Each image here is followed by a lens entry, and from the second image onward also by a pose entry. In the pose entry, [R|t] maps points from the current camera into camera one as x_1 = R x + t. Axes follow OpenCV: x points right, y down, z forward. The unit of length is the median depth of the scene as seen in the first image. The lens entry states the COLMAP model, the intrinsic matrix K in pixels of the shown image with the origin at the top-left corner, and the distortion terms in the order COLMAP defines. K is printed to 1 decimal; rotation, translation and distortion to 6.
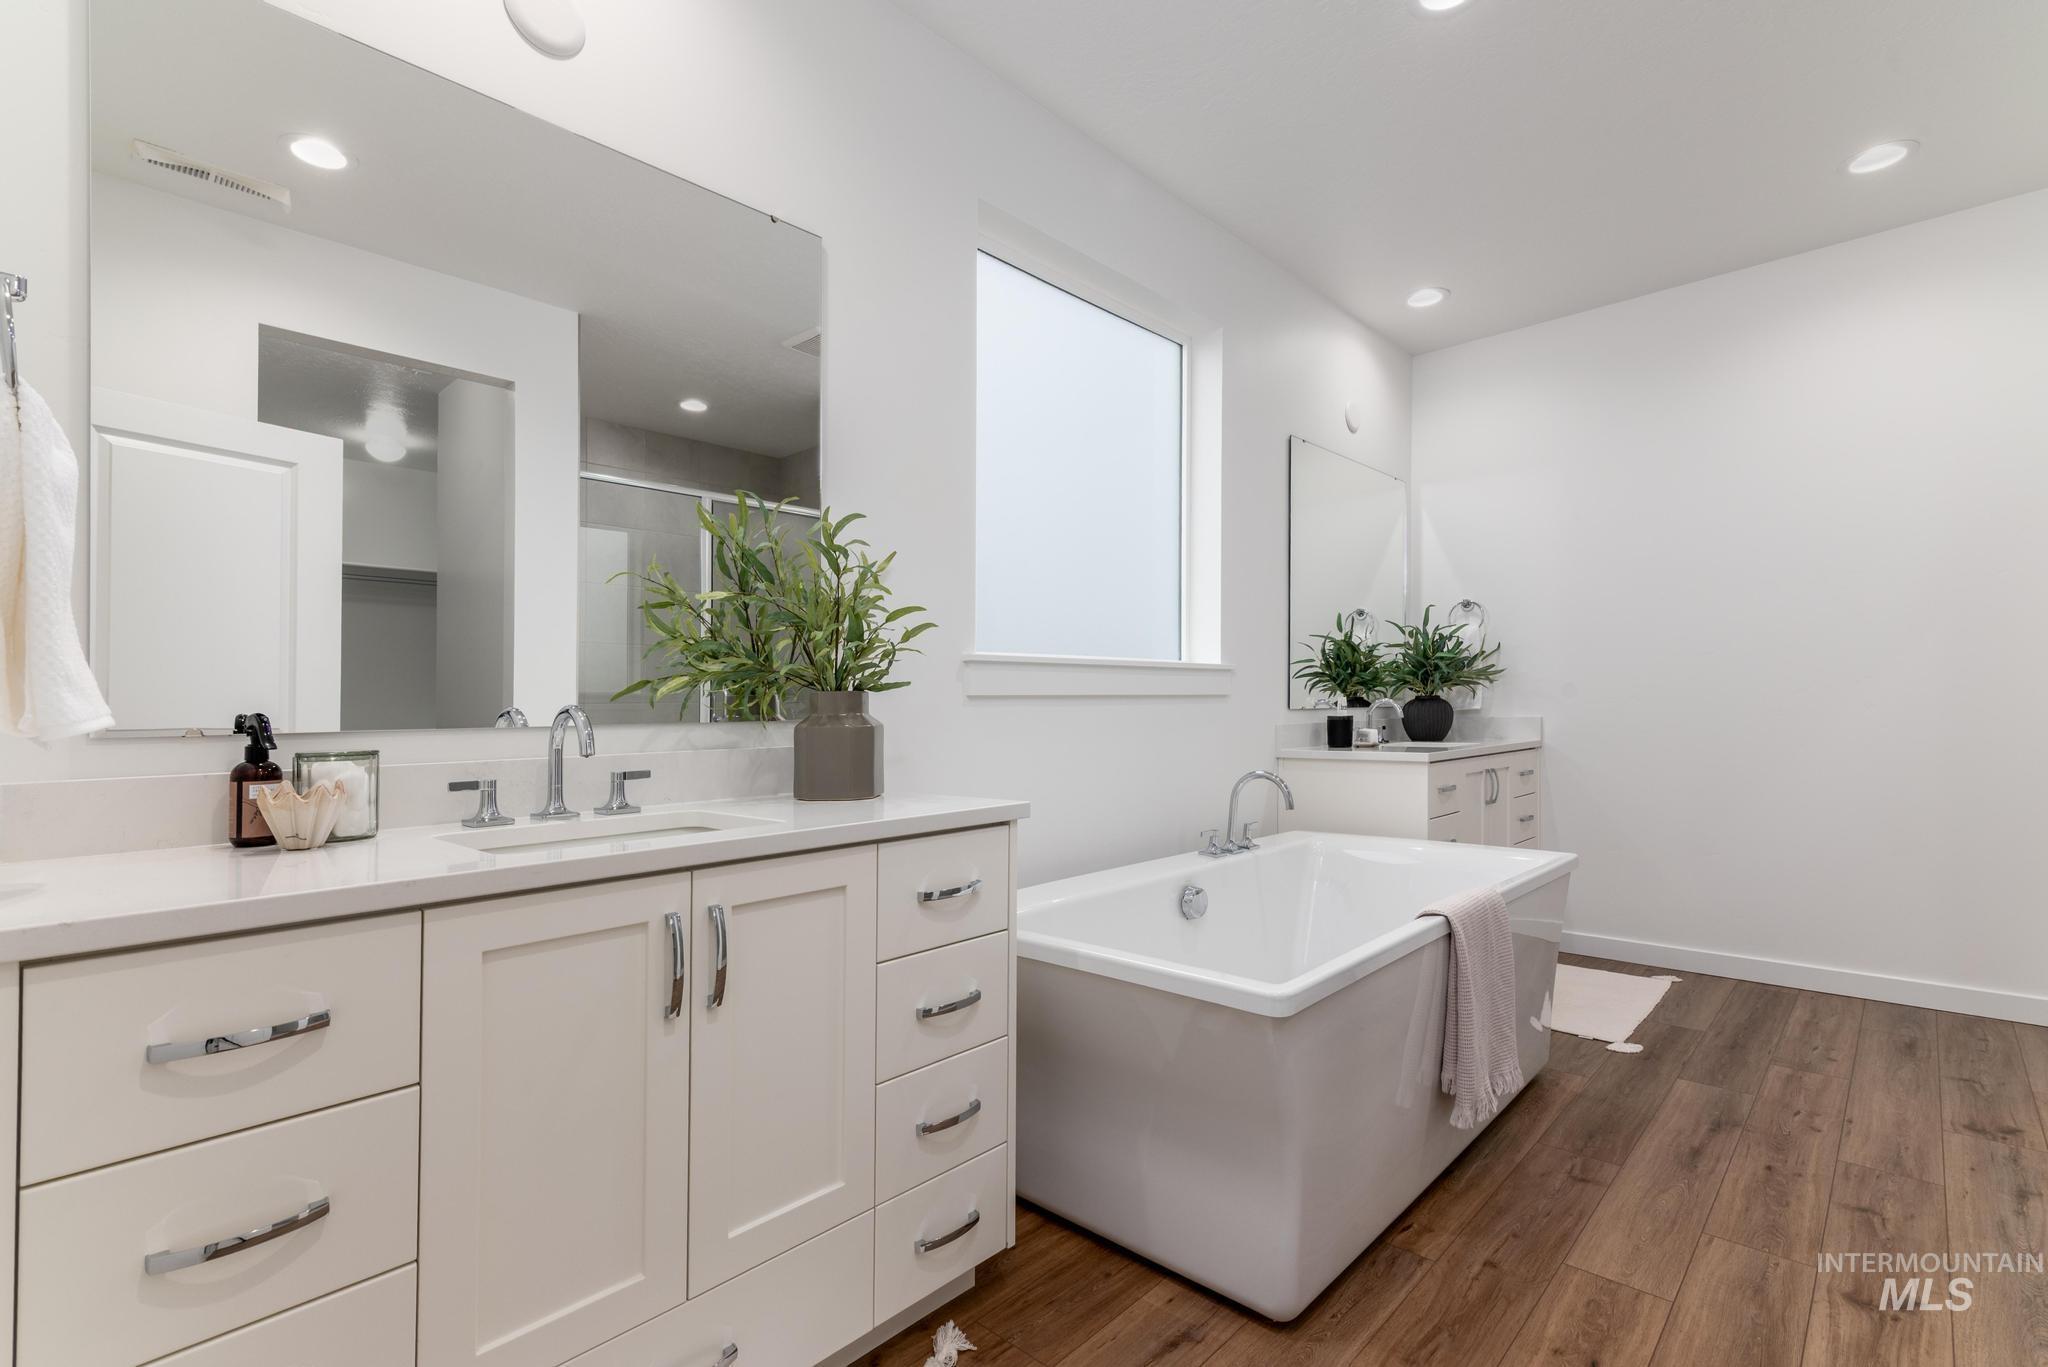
lens RADIAL K [[943.0, 0, 1024.3], [0, 943.0, 689.7], [0, 0, 1]] dist [-0.000033, -0.000151]
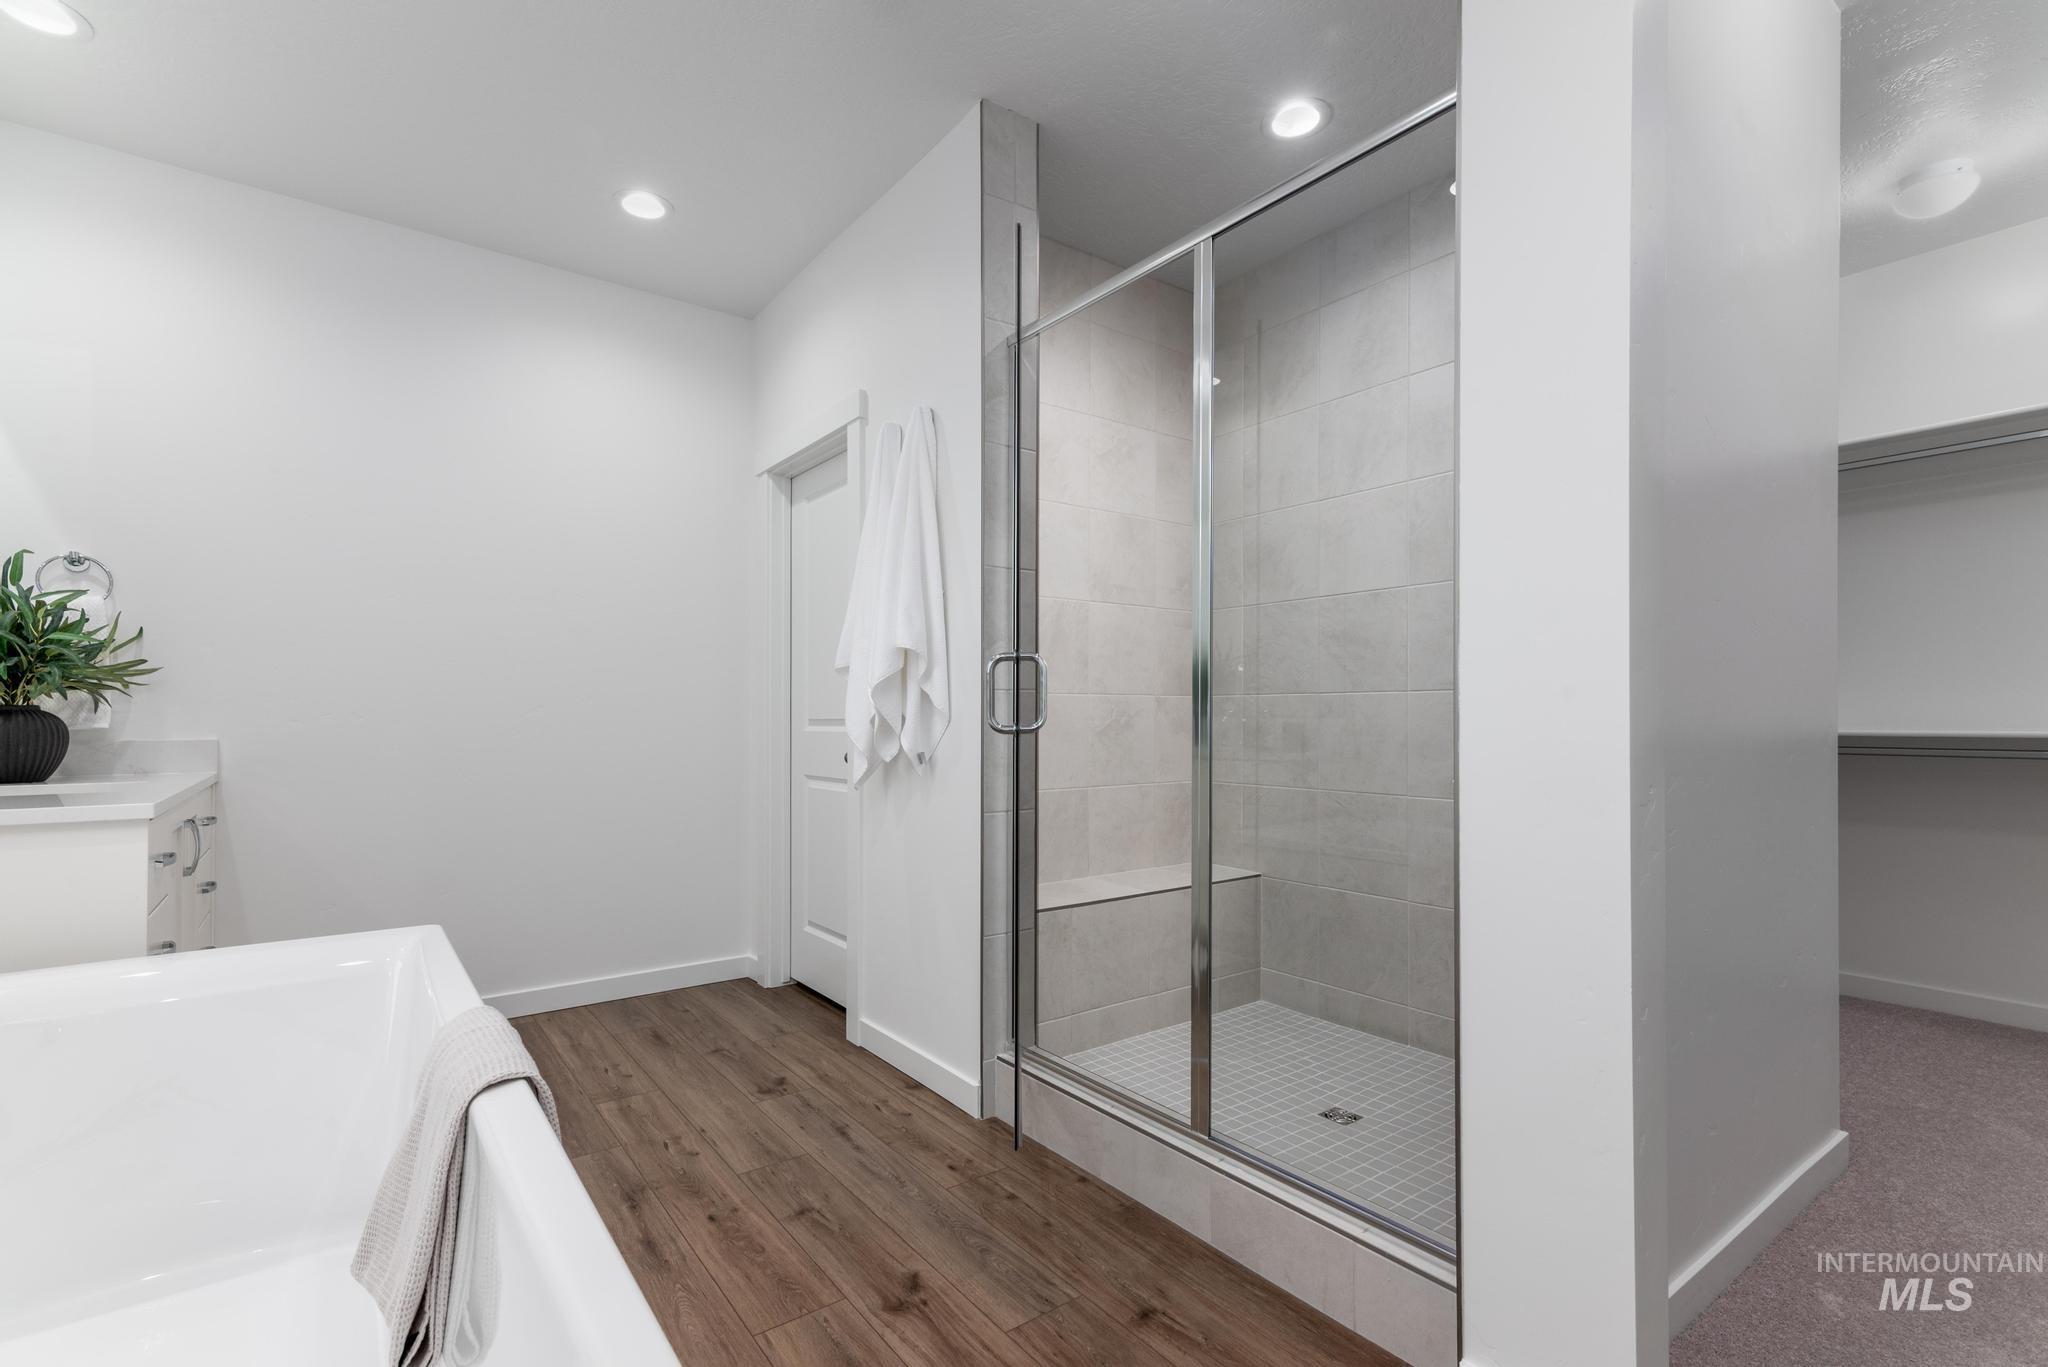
lens RADIAL K [[943.0, 0, 1018.3], [0, 943.0, 734.7], [0, 0, 1]] dist [-0.000033, -0.000151]
pose [[0.184165, -0.009899, 0.982846, -0.050021], [-0.012064, 0.999851, 0.012331, 0.015944], [-0.982821, -0.014128, 0.184018, 0.467625]]
